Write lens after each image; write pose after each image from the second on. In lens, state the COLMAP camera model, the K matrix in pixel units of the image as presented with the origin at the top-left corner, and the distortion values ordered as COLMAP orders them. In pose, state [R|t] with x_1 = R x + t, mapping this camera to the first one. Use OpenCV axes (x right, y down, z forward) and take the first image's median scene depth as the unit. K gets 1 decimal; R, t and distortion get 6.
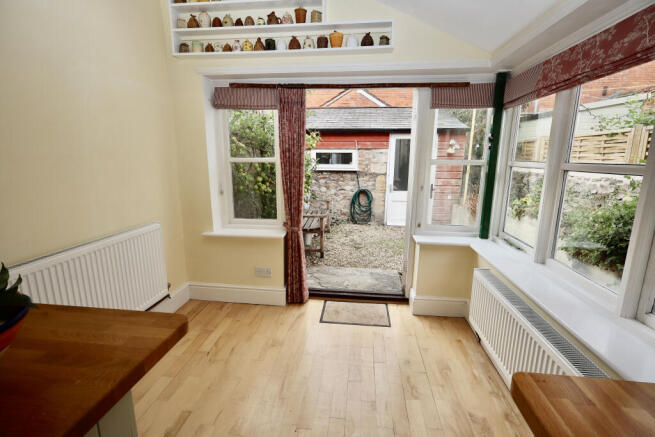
lens RADIAL K [[299.2, 0, 328.4], [0, 299.2, 219.2], [0, 0, 1]] dist [-0.010522, 0.000397]
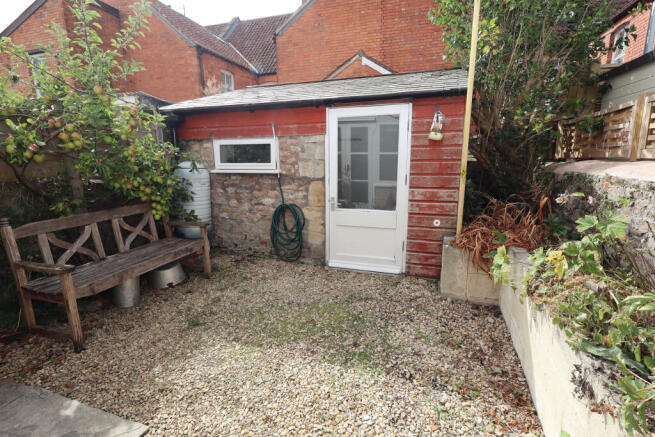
lens RADIAL K [[333.2, 0, 326.8], [0, 333.2, 216.3], [0, 0, 1]] dist [-0.010435, 0.001262]
pose [[0.971970, 0.027692, -0.233469, 0.346372], [-0.030060, 0.999526, -0.006589, -0.073641], [0.233176, 0.013422, 0.972342, 0.369860]]
